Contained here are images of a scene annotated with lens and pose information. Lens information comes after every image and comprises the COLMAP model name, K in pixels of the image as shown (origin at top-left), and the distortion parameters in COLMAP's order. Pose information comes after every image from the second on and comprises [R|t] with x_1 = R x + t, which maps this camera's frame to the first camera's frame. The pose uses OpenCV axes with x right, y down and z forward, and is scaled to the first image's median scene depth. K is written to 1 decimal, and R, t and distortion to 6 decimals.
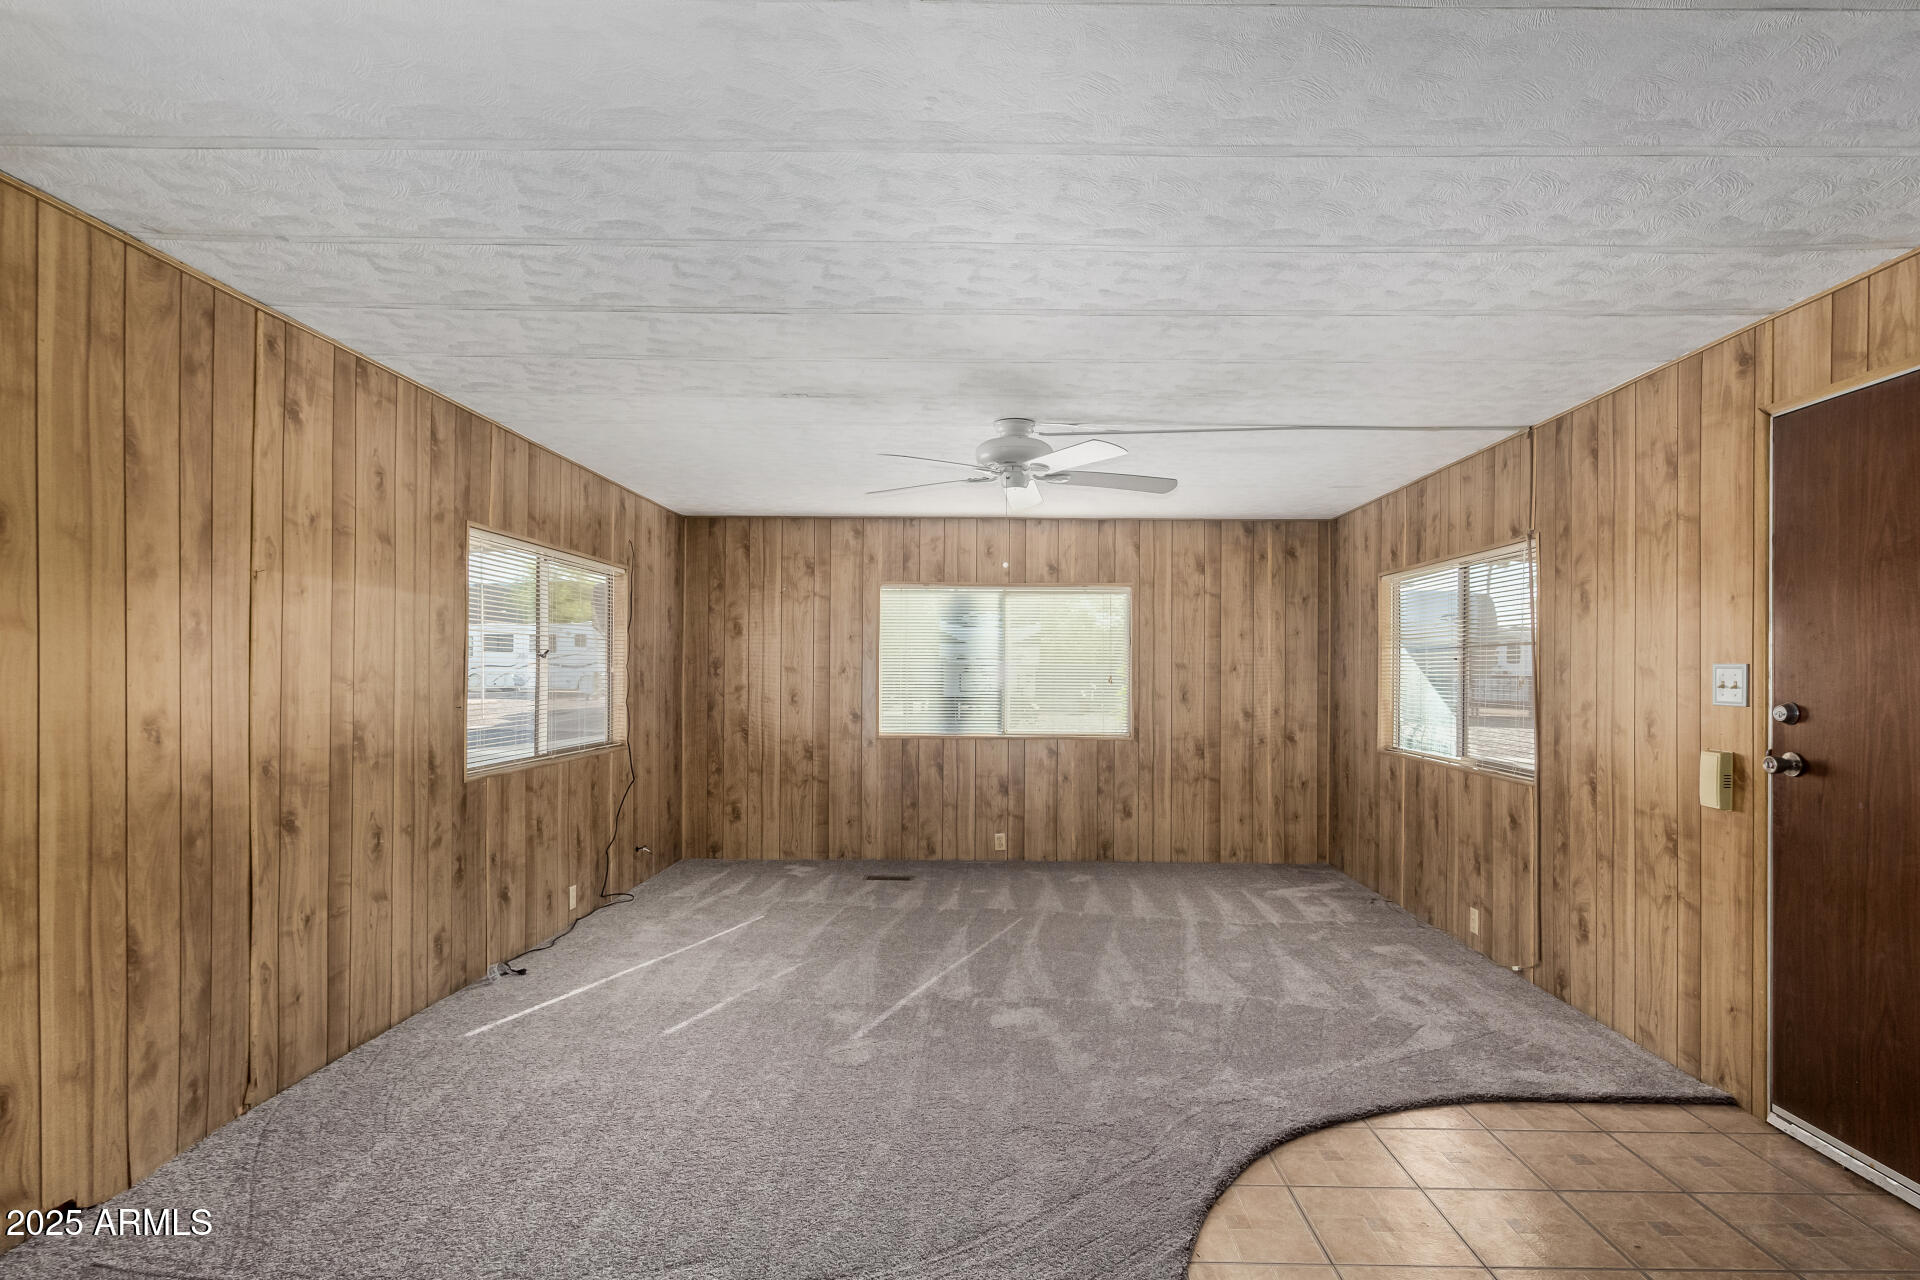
lens RADIAL K [[999.3, 0, 991.3], [0, 999.3, 658.5], [0, 0, 1]] dist [0.002706, -0.001016]
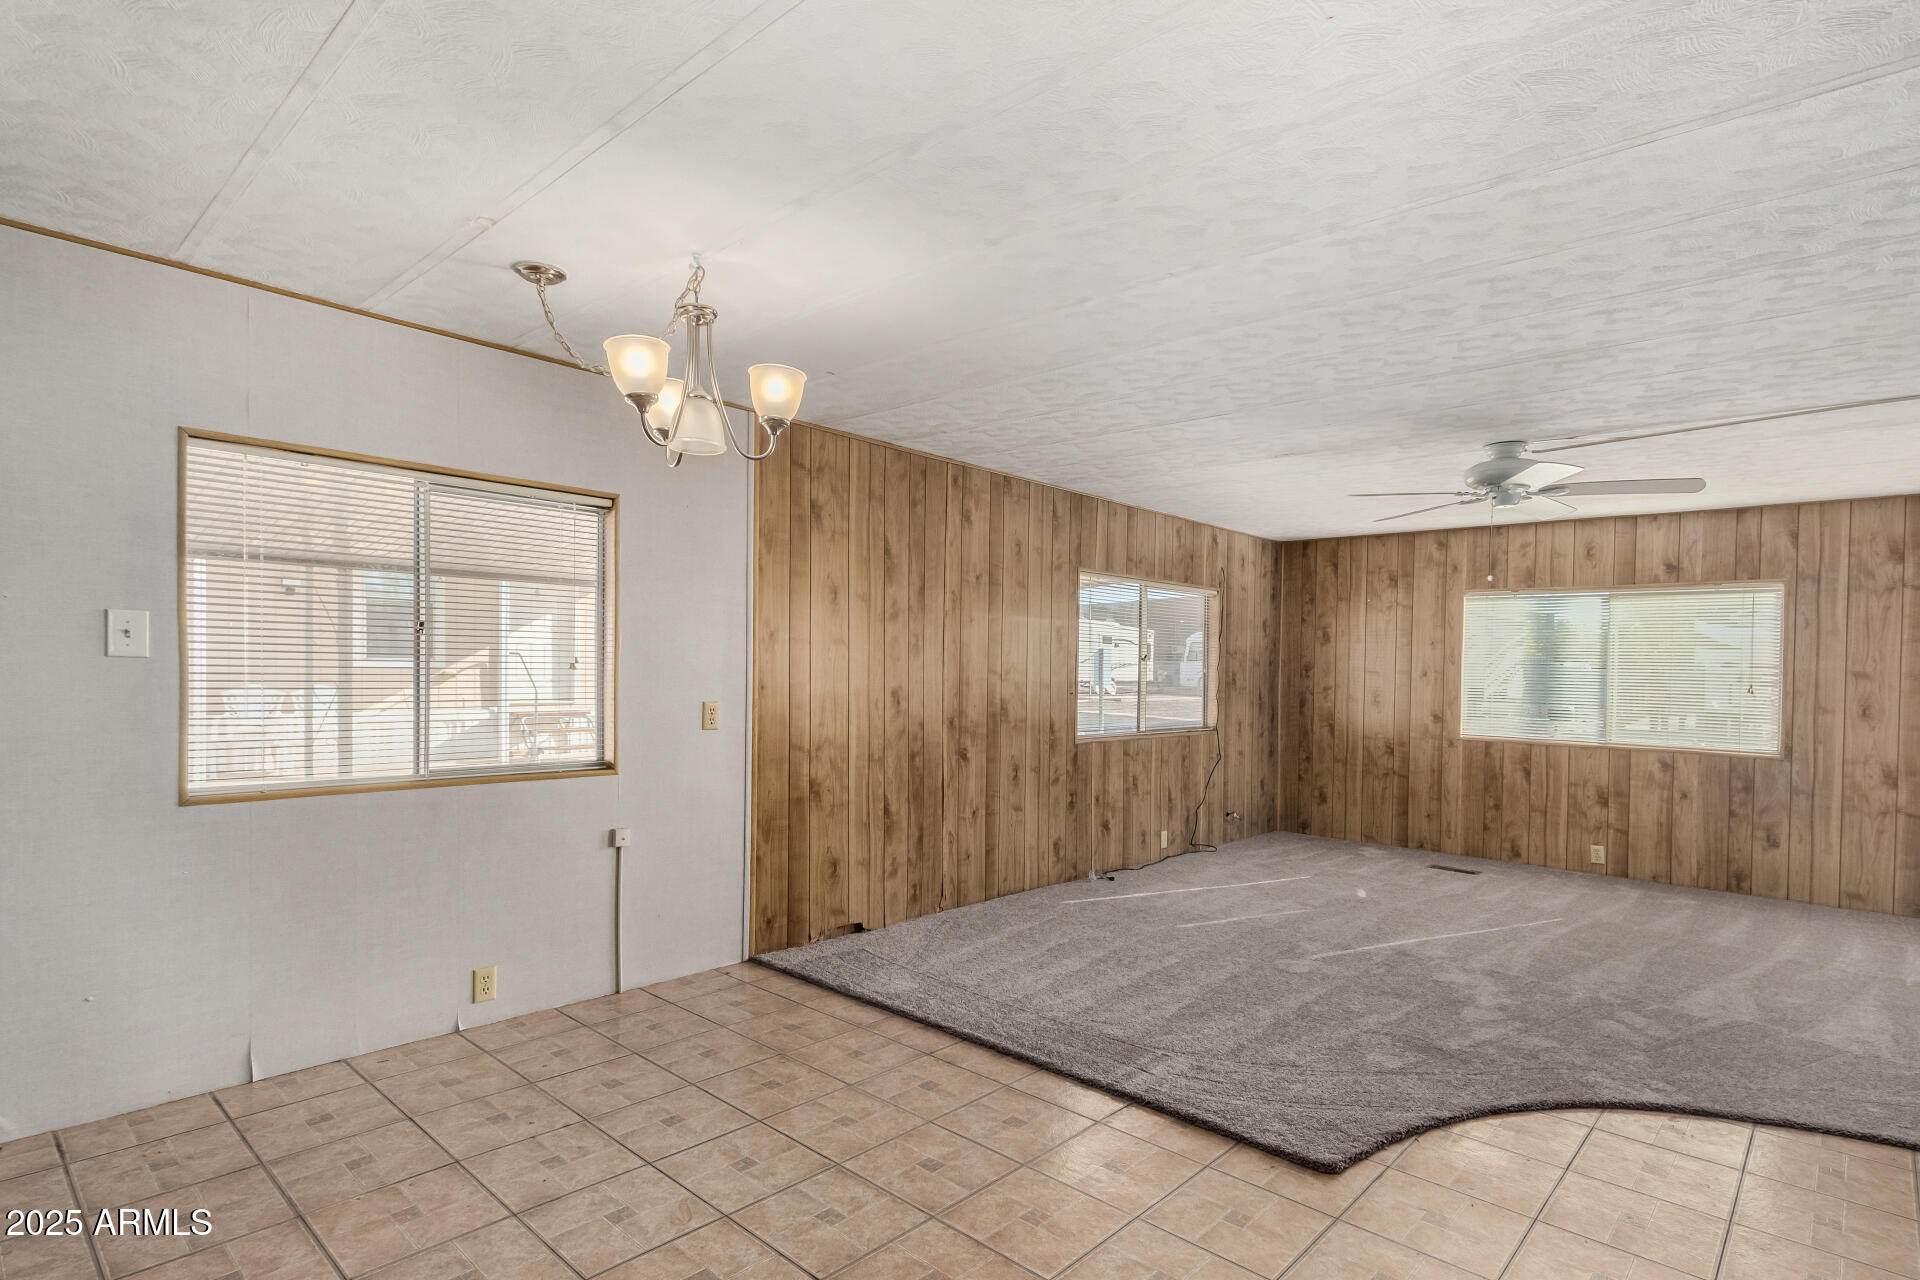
lens RADIAL K [[976.2, 0, 958.4], [0, 976.2, 681.7], [0, 0, 1]] dist [-0.000354, -0.001252]
pose [[0.740225, 0.019926, -0.672064, 0.293341], [-0.007109, 0.999737, 0.021811, 0.000797], [0.672322, -0.011367, 0.740171, -0.177417]]
